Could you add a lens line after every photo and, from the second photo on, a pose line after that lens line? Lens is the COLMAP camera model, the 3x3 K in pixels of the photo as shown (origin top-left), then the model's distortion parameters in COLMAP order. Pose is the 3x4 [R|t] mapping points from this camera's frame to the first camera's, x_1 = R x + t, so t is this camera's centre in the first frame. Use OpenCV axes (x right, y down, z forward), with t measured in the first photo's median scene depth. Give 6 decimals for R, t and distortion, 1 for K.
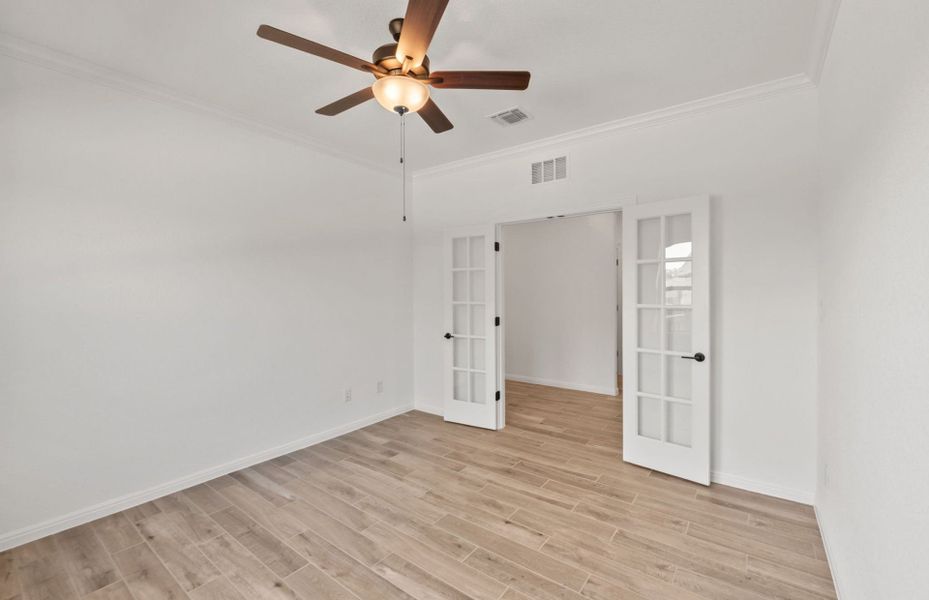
lens RADIAL K [[389.6, 0, 465.1], [0, 389.6, 296.8], [0, 0, 1]] dist [-0.011372, -0.000309]
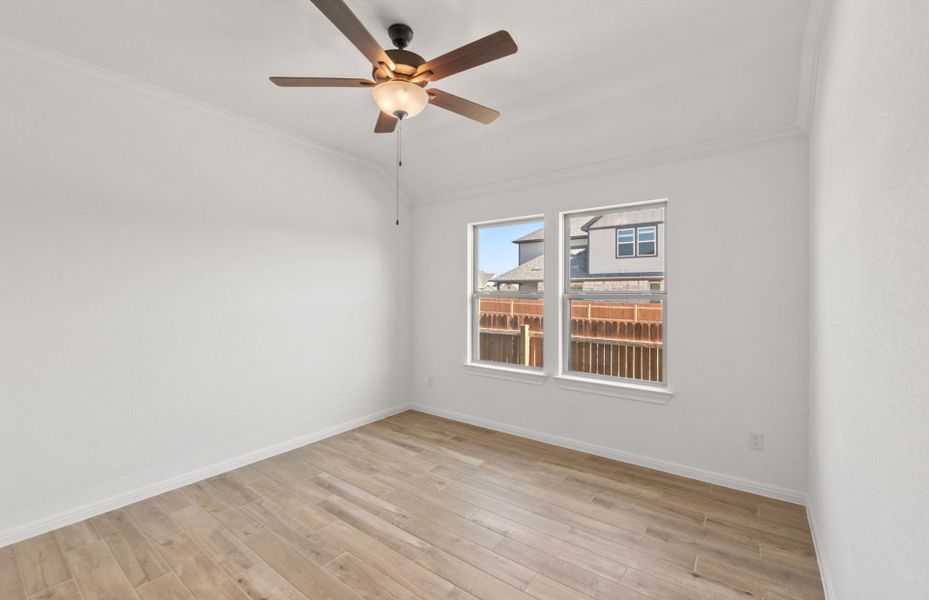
lens RADIAL K [[389.6, 0, 462.6], [0, 389.6, 292.8], [0, 0, 1]] dist [-0.011372, -0.000309]
pose [[-0.999971, 0.006592, -0.003772, -0.247851], [0.006523, 0.999819, 0.017876, -0.022942], [0.003889, 0.017851, -0.999833, 1.556333]]
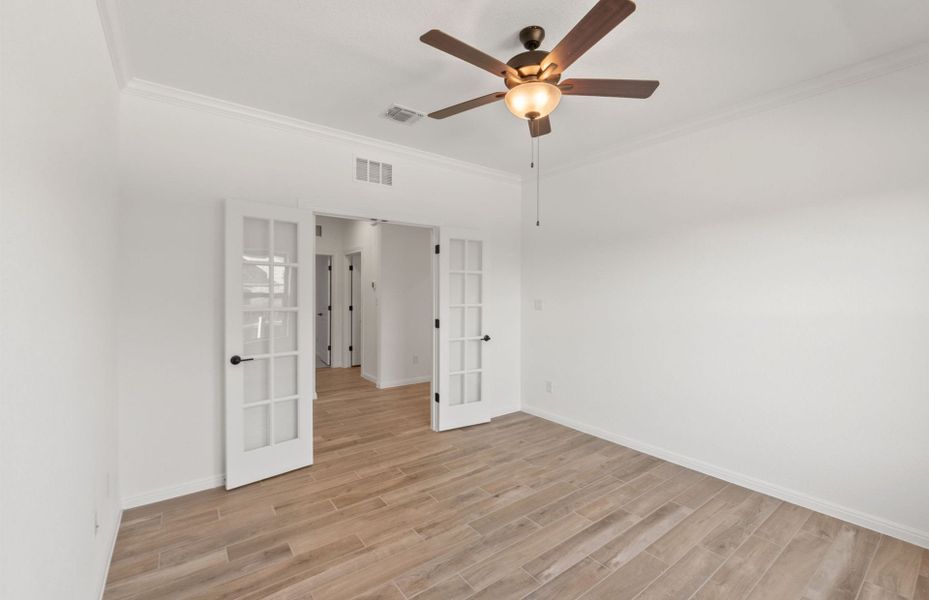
lens RADIAL K [[389.6, 0, 468.9], [0, 389.6, 295.3], [0, 0, 1]] dist [-0.011372, -0.000309]
pose [[0.277139, -0.001696, 0.960828, -0.907188], [0.011841, 0.999929, -0.001650, -0.008616], [-0.960757, 0.011834, 0.277139, 0.676076]]
